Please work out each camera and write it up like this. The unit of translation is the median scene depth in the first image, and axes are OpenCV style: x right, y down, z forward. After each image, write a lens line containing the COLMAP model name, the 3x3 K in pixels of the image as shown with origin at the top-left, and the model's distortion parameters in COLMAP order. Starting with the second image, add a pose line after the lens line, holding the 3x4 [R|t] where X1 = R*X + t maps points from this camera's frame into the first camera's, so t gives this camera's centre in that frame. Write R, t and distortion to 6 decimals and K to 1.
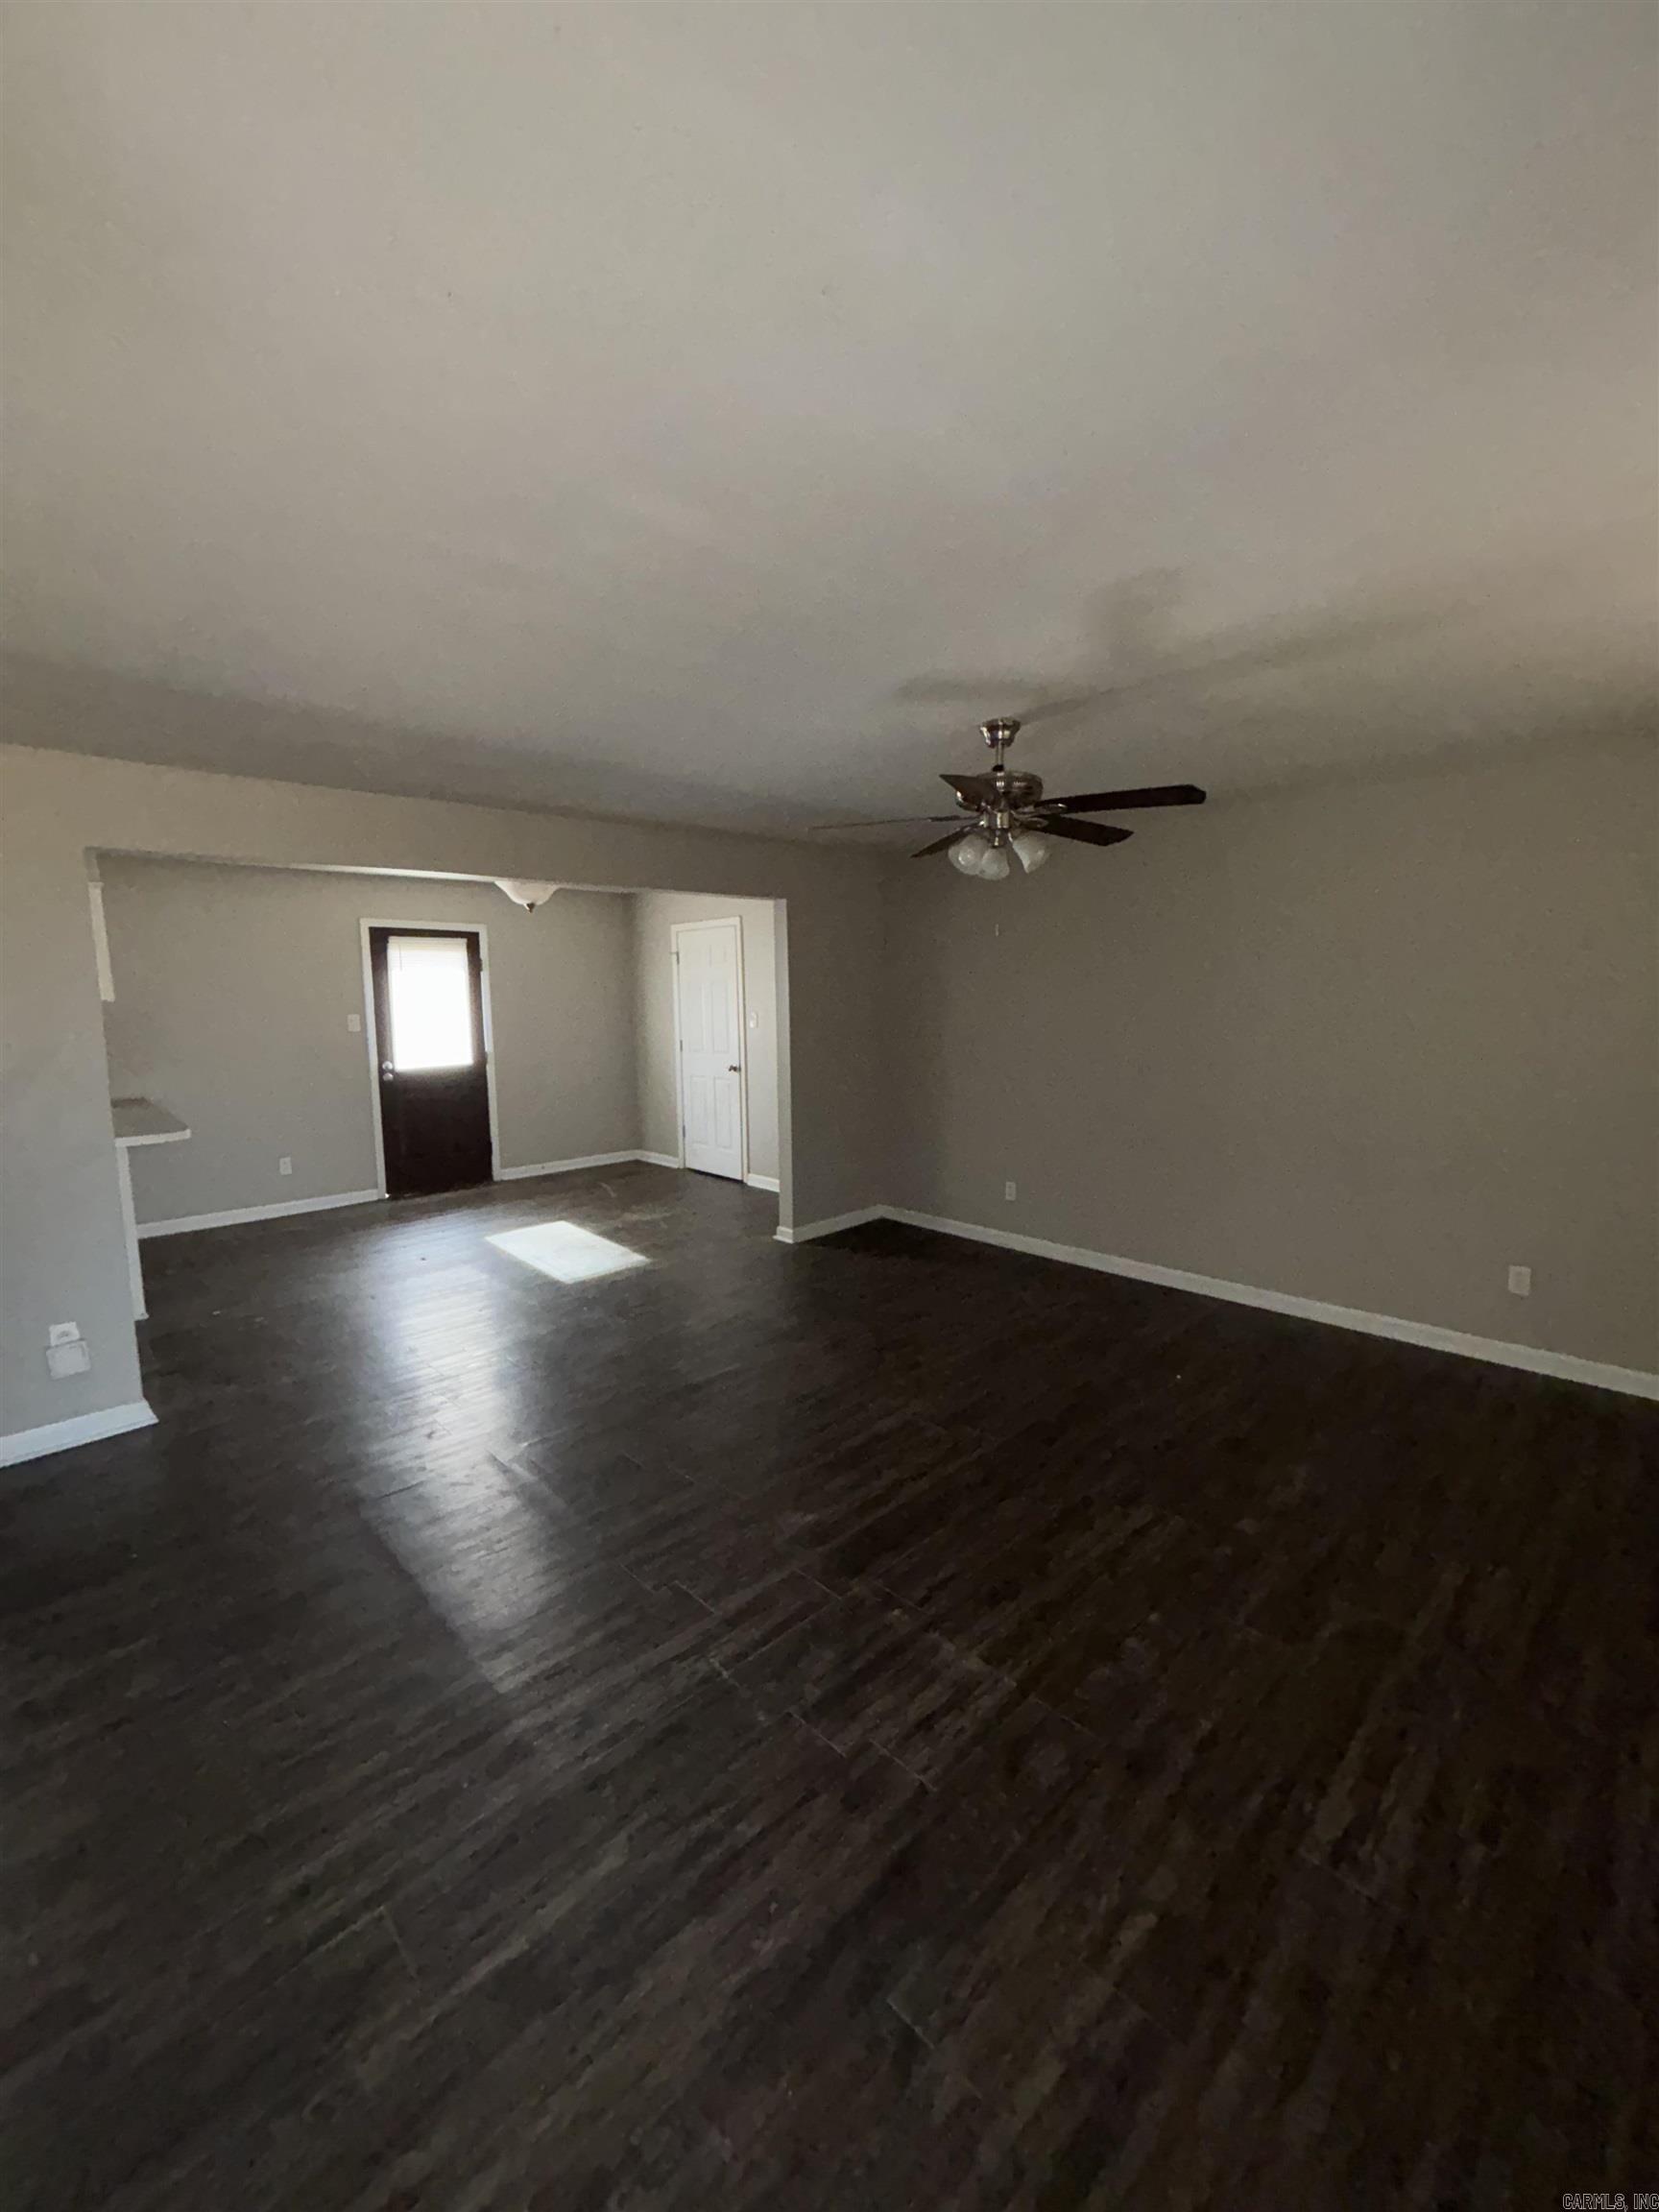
lens RADIAL K [[888.7, 0, 831.3], [0, 888.7, 1100.9], [0, 0, 1]] dist [-0.000050, 0.000685]
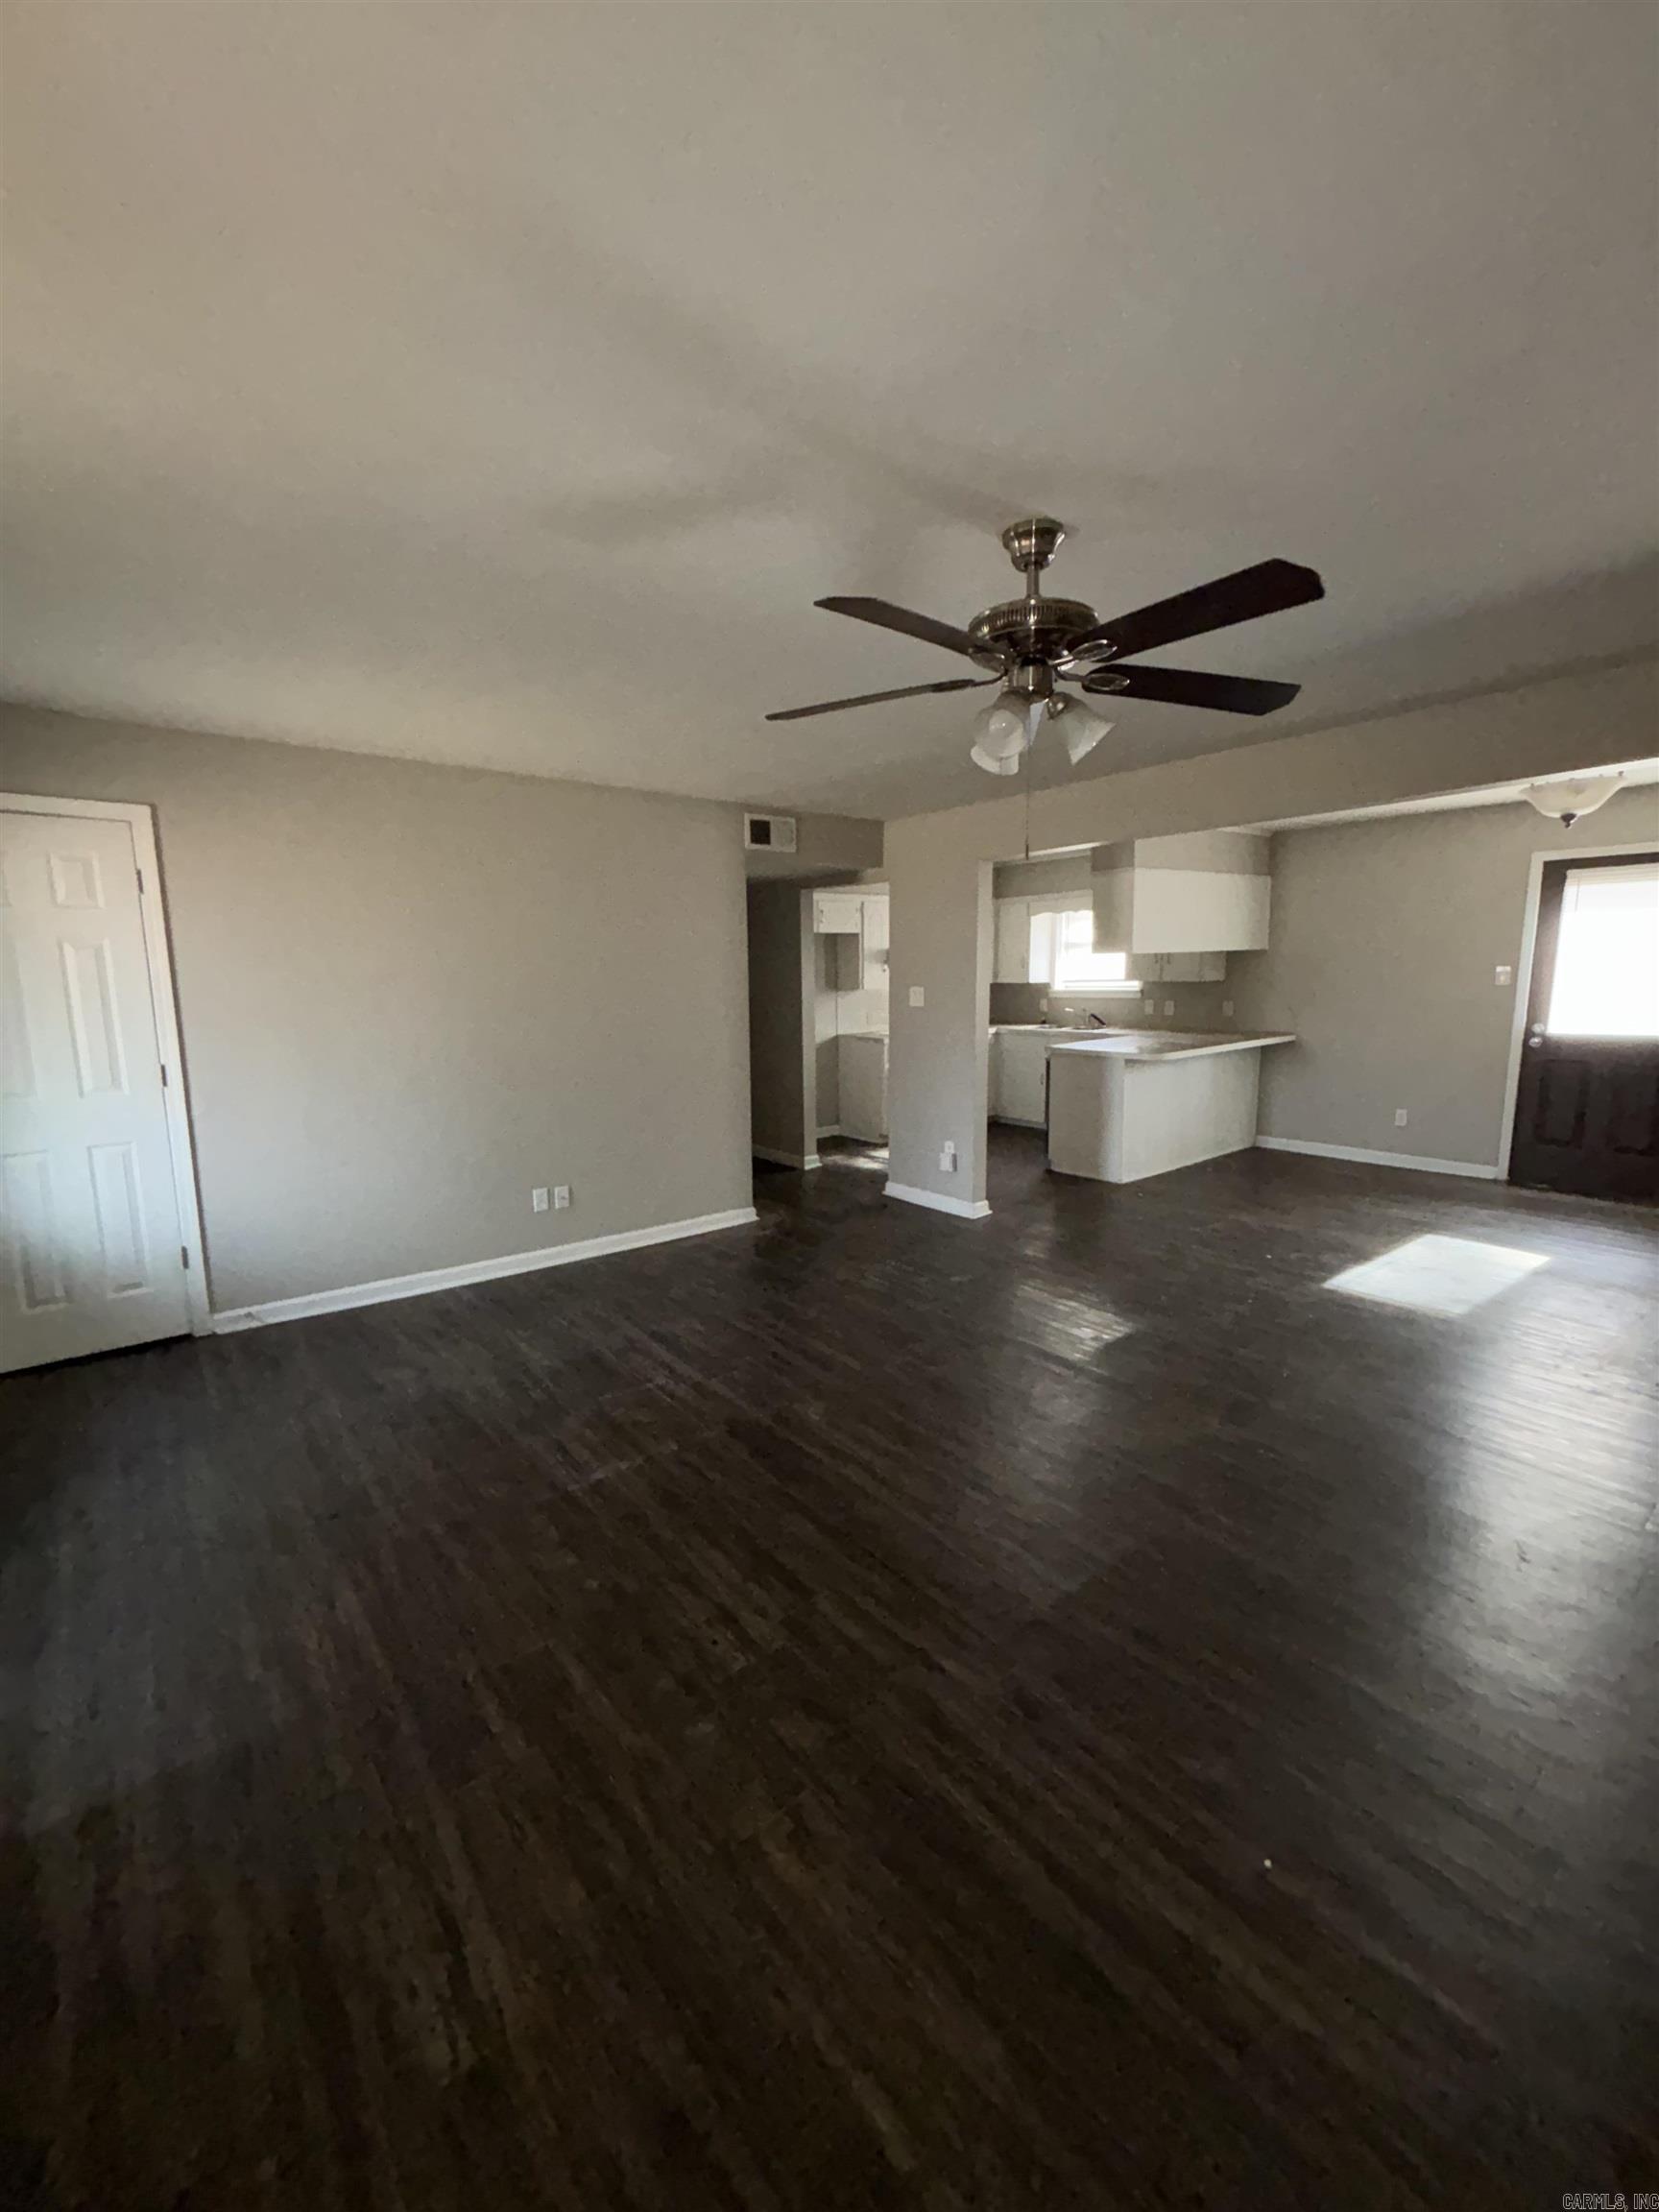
lens RADIAL K [[888.7, 0, 831.3], [0, 888.7, 1100.9], [0, 0, 1]] dist [-0.000050, 0.000685]
pose [[-0.081207, 0.166193, -0.982744, 0.532636], [-0.107495, 0.978789, 0.174407, -0.063947], [0.990884, 0.119803, -0.061619, 0.547380]]
